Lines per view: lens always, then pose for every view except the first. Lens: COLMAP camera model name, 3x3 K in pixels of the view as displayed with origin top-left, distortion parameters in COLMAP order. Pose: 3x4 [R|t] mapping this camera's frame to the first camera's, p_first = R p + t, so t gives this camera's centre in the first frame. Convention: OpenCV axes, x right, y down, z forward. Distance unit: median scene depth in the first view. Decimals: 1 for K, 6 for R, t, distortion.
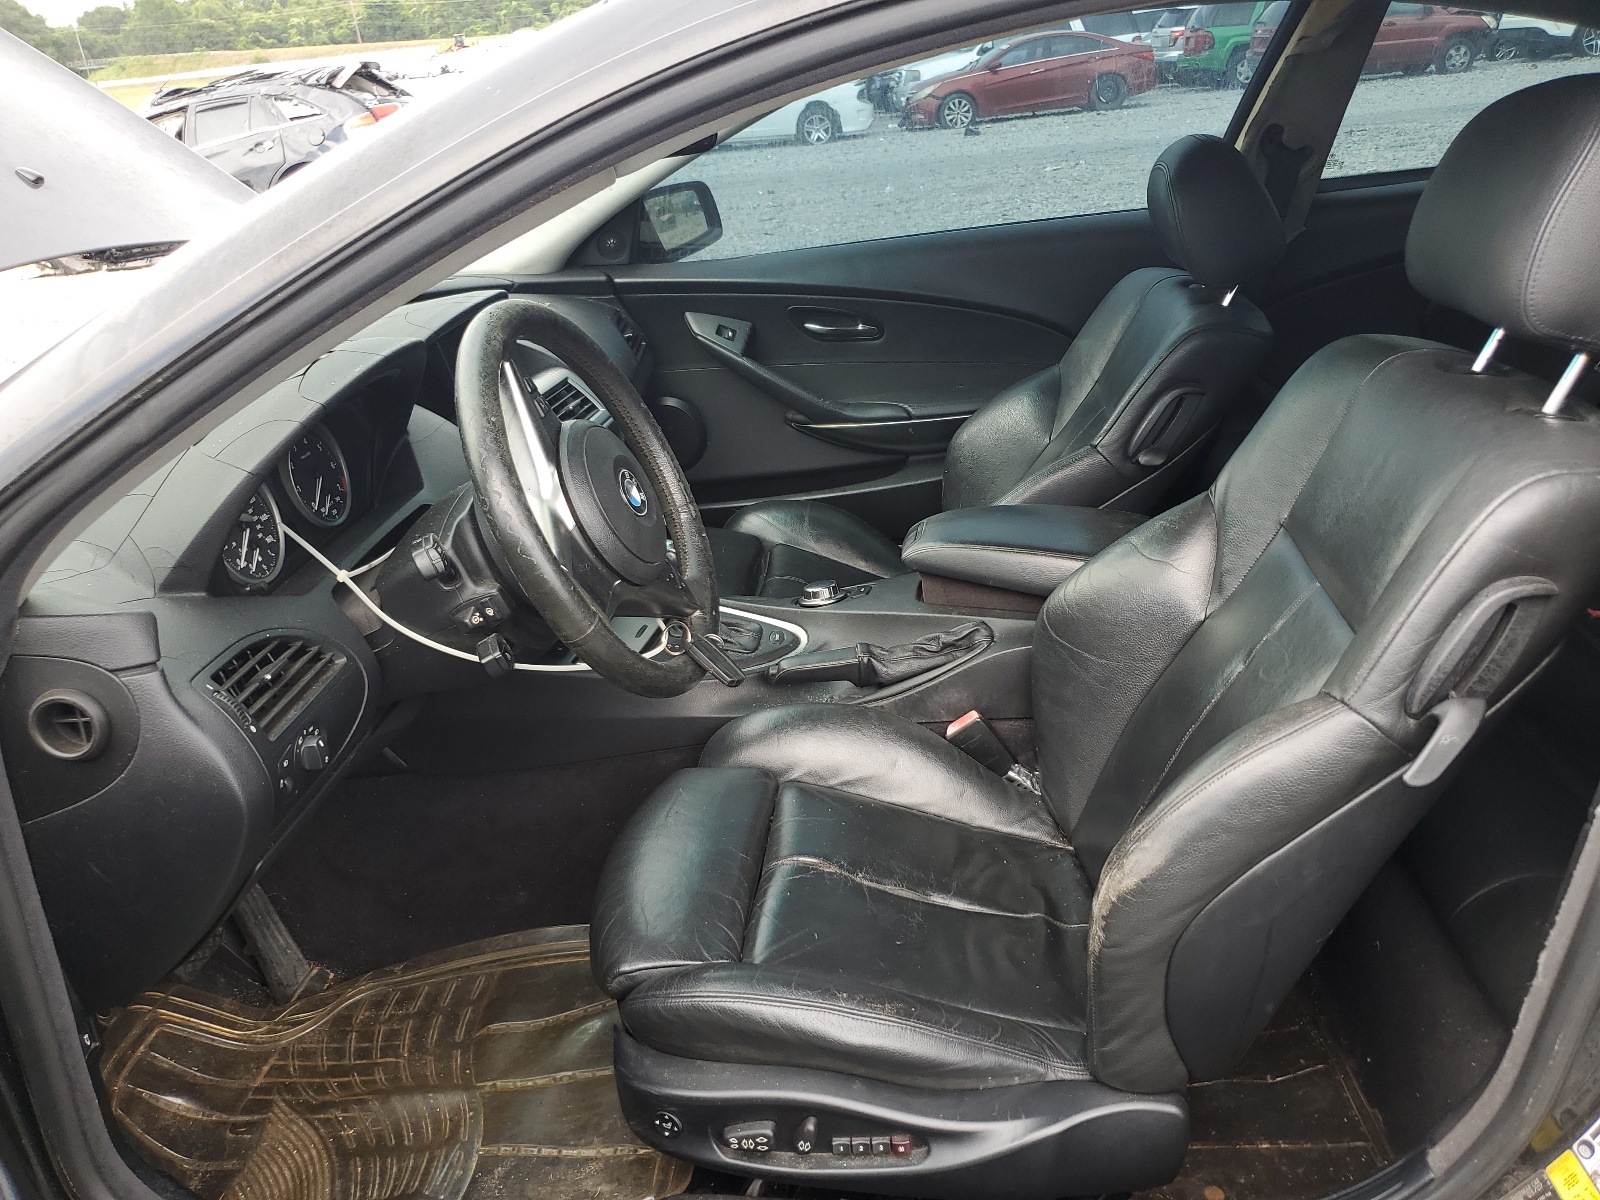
lens RADIAL K [[1248.4, 0, 806.3], [0, 1248.4, 593.4], [0, 0, 1]] dist [0.002161, -0.012850]
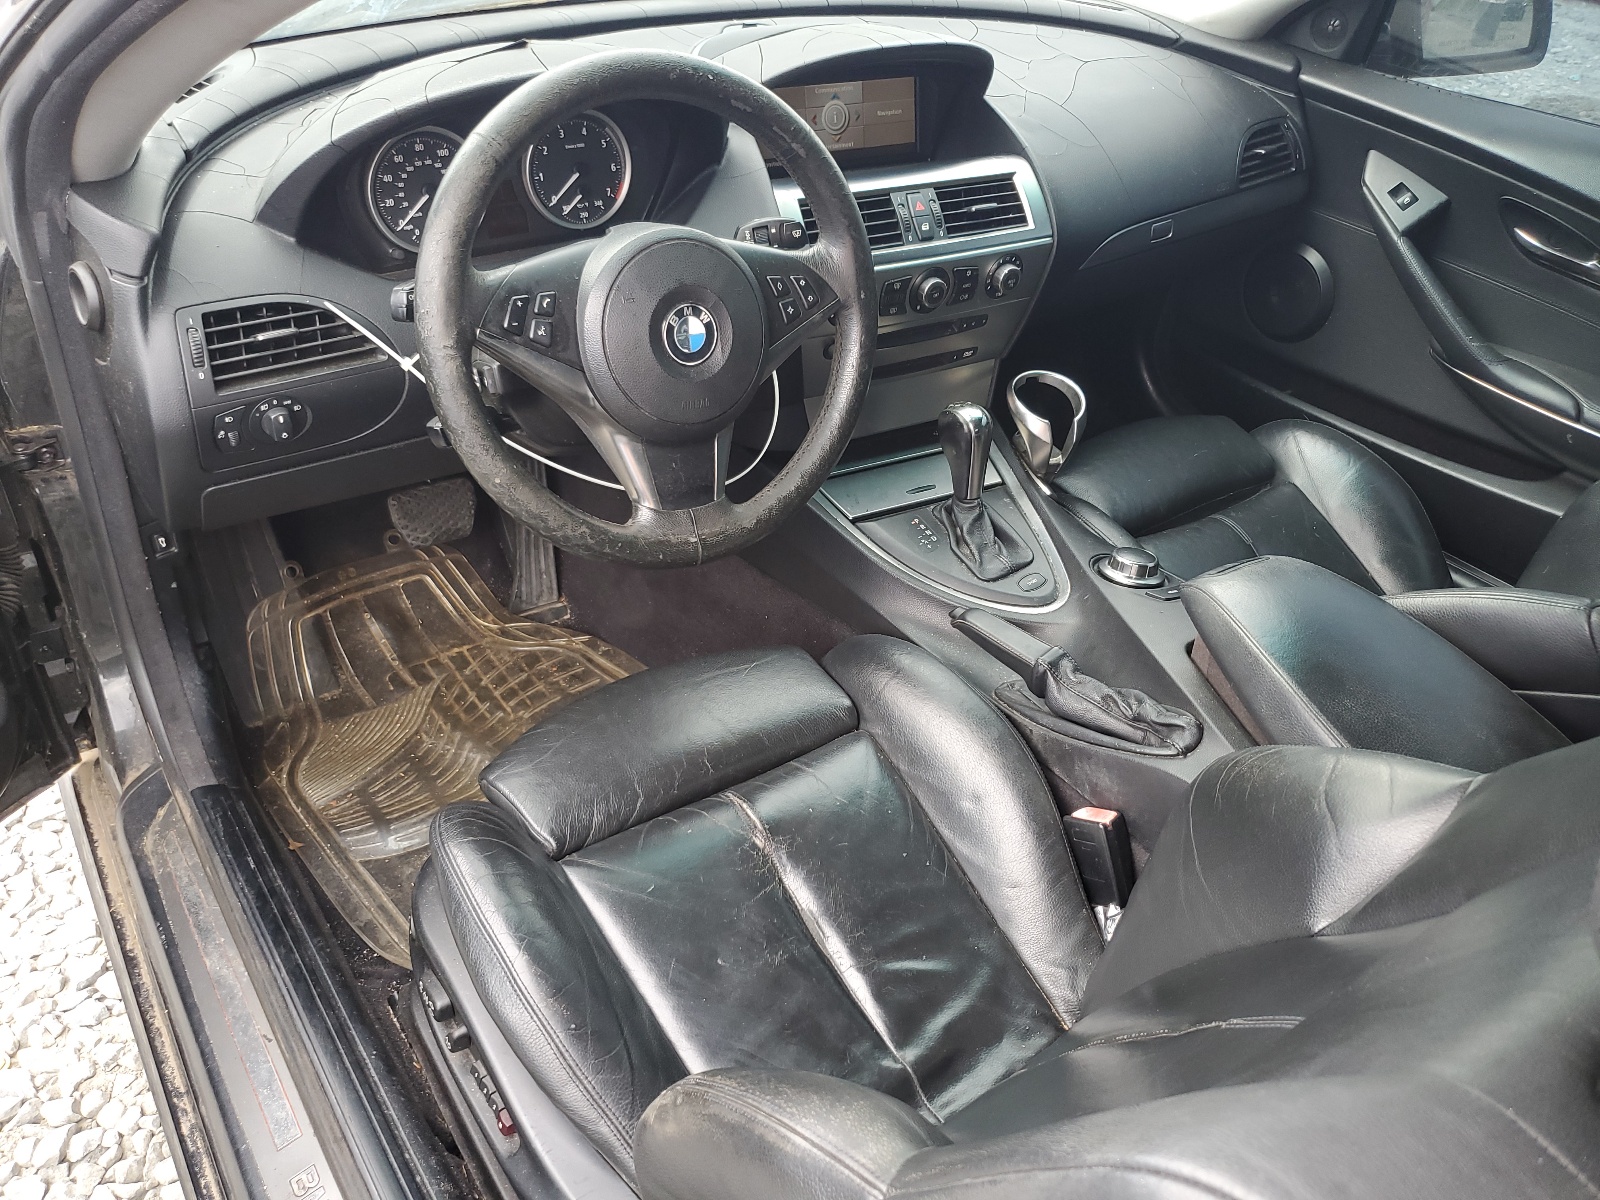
lens RADIAL K [[1248.4, 0, 803.3], [0, 1248.4, 590.0], [0, 0, 1]] dist [0.002161, -0.012850]
pose [[0.644557, 0.549753, -0.531335, 0.227320], [-0.412477, 0.835187, 0.363766, -0.140189], [0.643745, -0.015304, 0.765087, 0.217707]]
